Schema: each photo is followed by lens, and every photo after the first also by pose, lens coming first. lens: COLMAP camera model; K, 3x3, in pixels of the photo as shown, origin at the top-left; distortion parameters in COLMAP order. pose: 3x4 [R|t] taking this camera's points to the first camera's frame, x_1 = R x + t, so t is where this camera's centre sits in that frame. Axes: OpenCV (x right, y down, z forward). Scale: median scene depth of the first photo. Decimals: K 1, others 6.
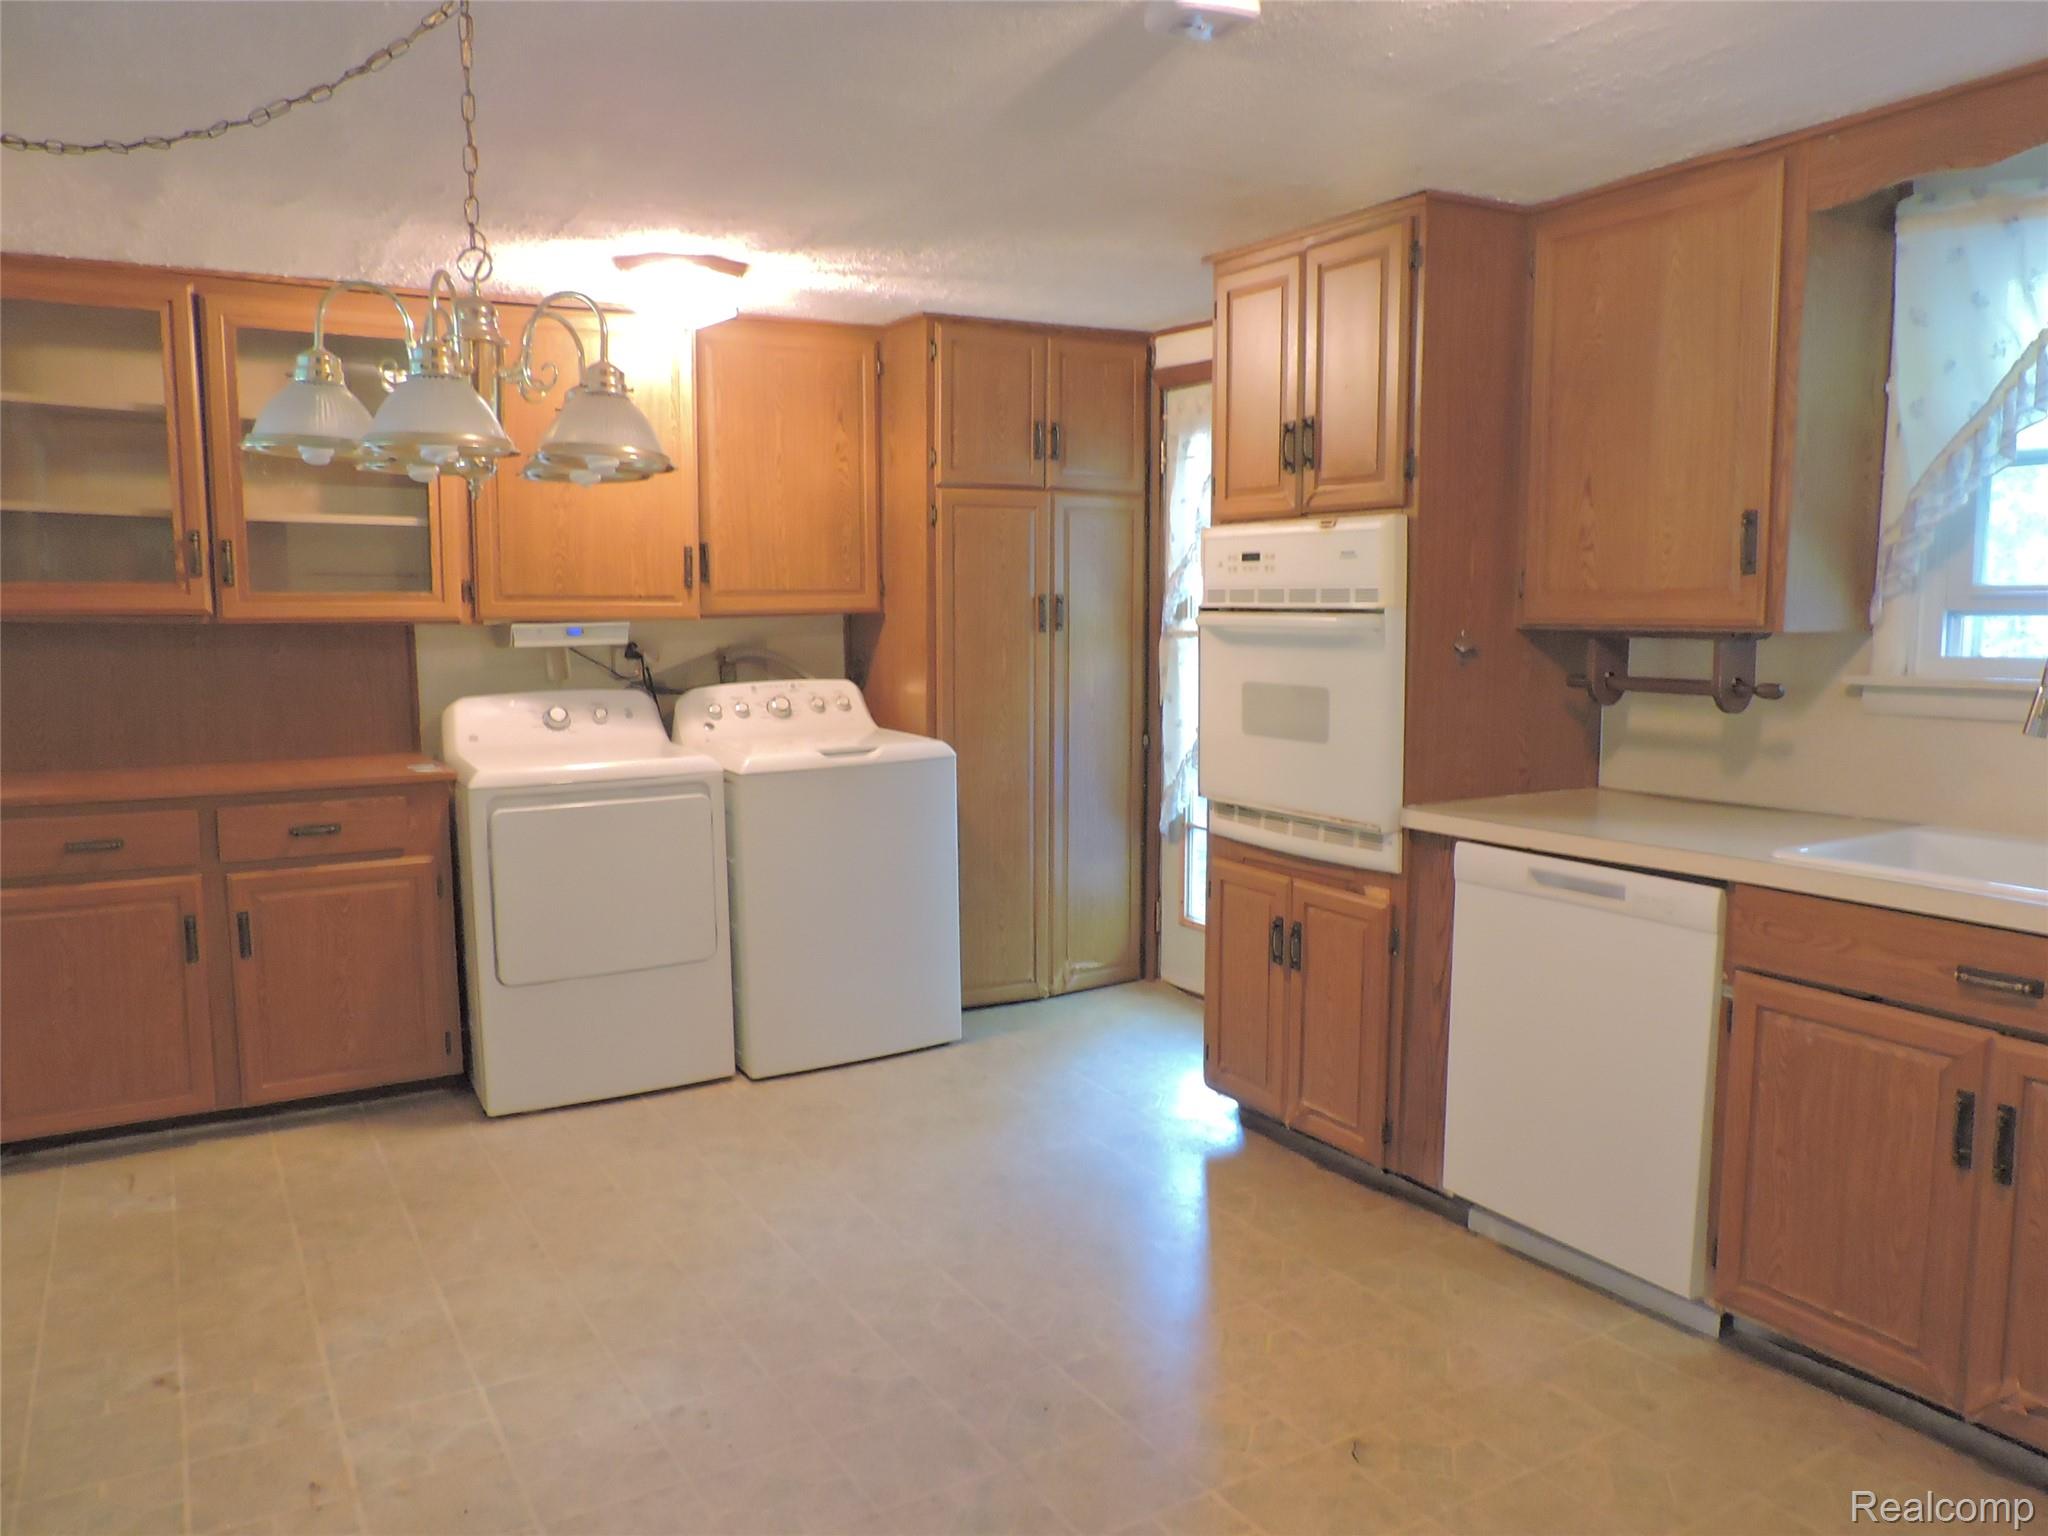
lens RADIAL K [[1450.2, 0, 1030.2], [0, 1450.2, 767.2], [0, 0, 1]] dist [0.001403, 0.000516]
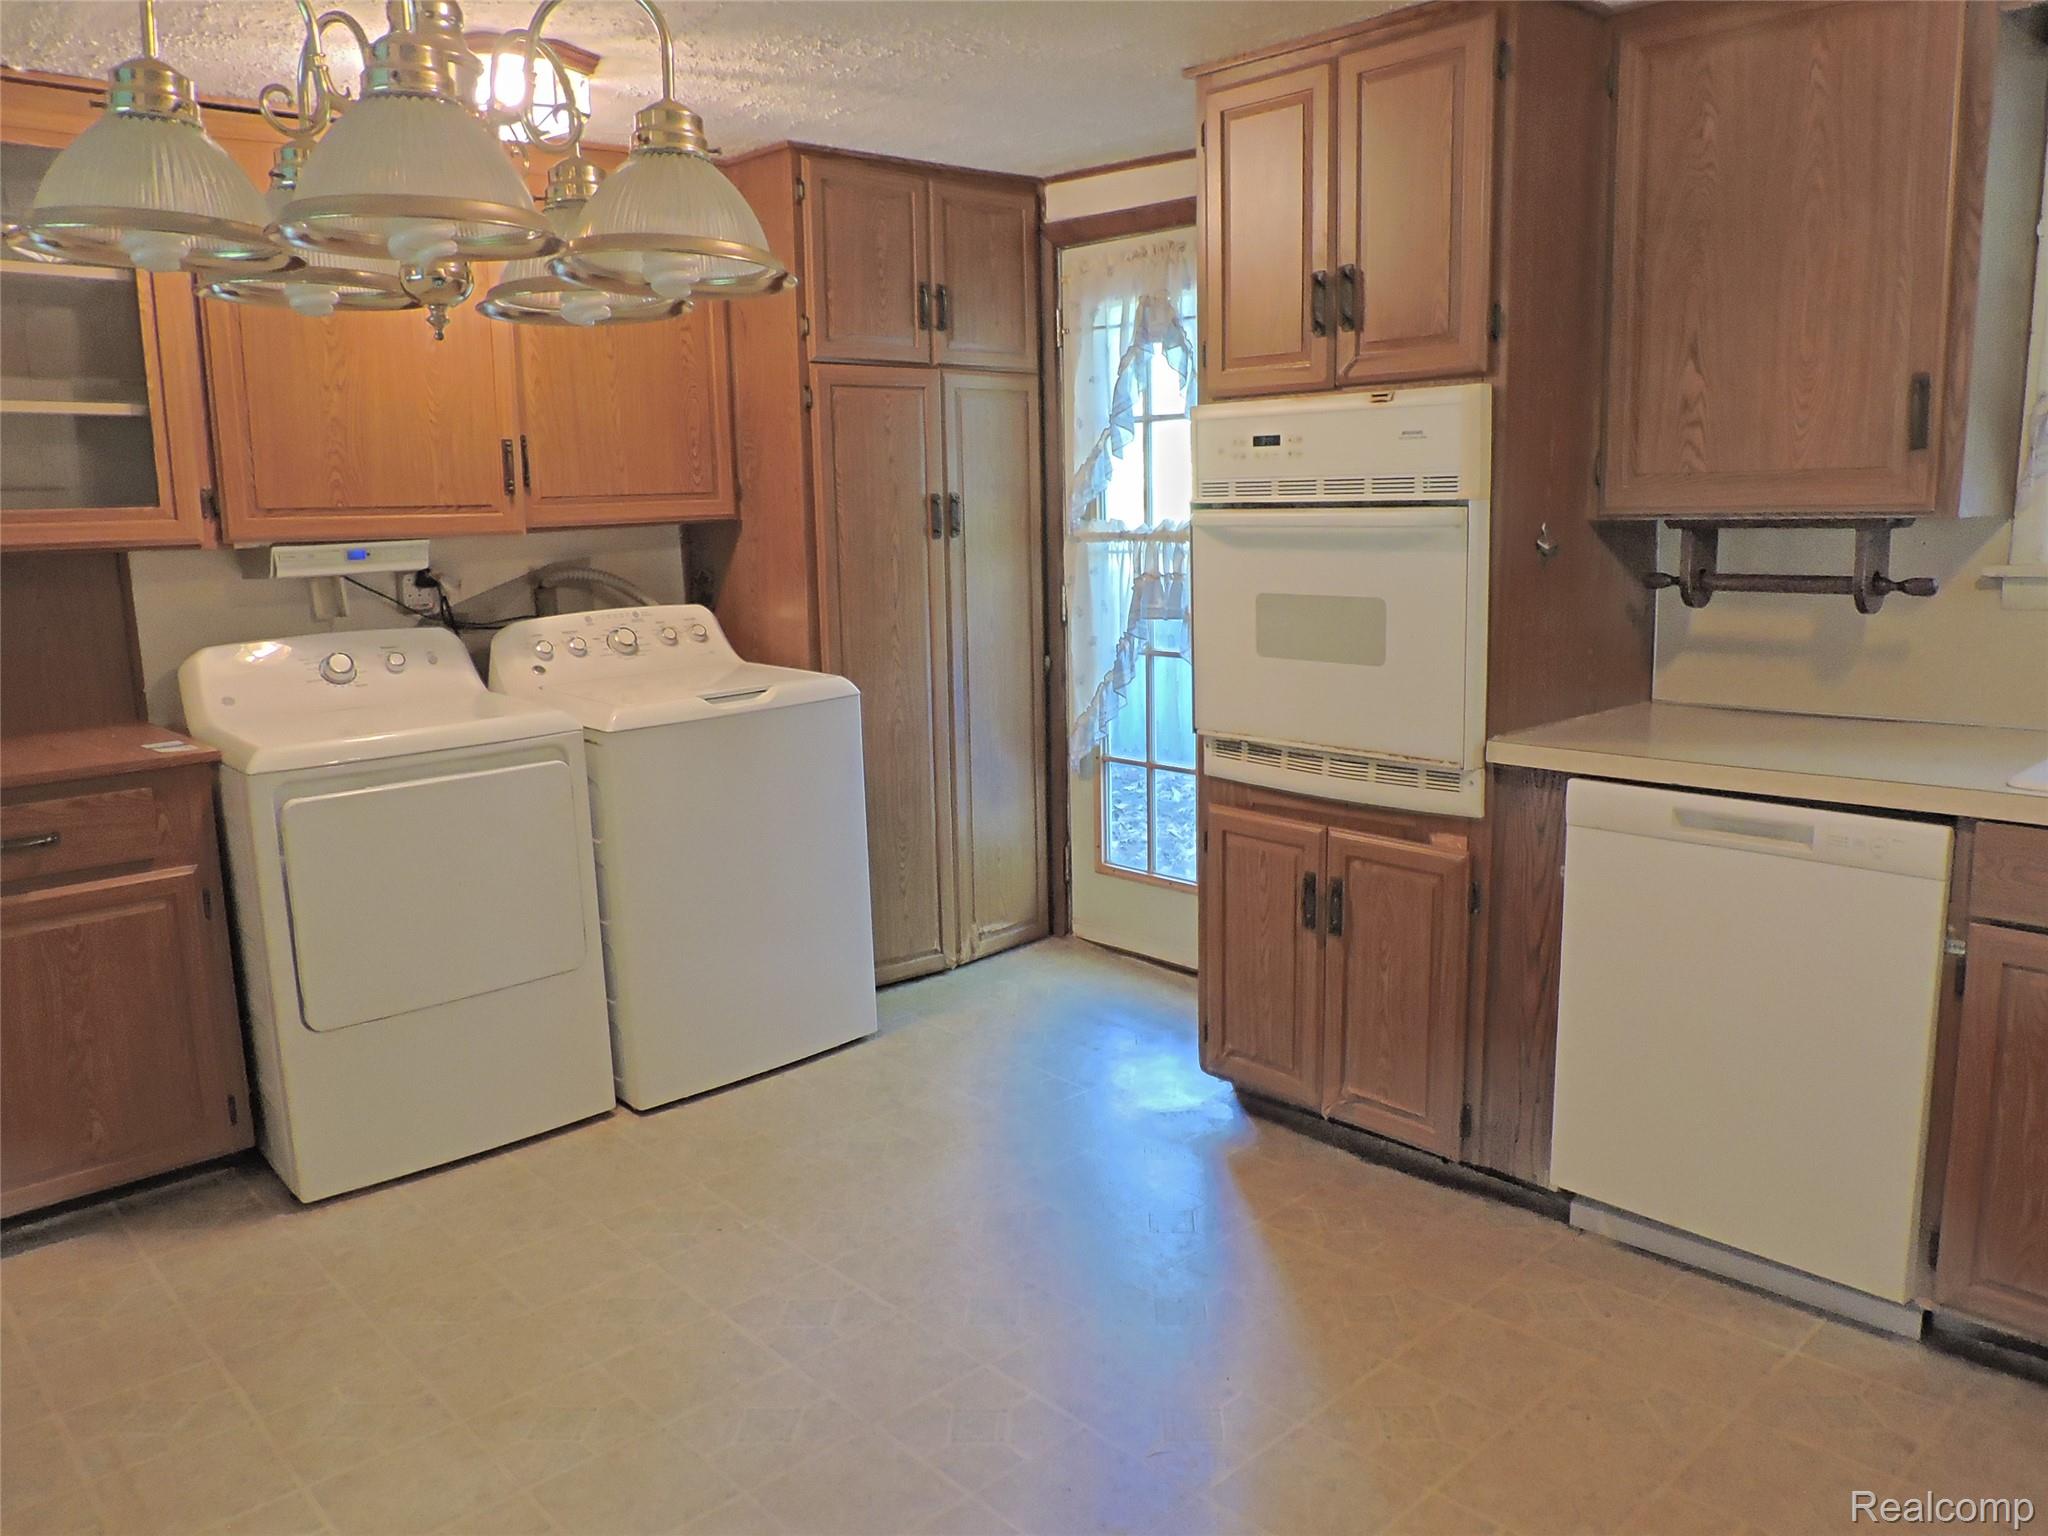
lens RADIAL K [[1485.2, 0, 1023.1], [0, 1485.2, 749.5], [0, 0, 1]] dist [-0.001763, -0.000989]
pose [[0.979422, -0.053750, 0.194536, -0.141404], [0.043806, 0.997521, 0.055064, -0.020769], [-0.197014, -0.045409, 0.979349, 0.177823]]
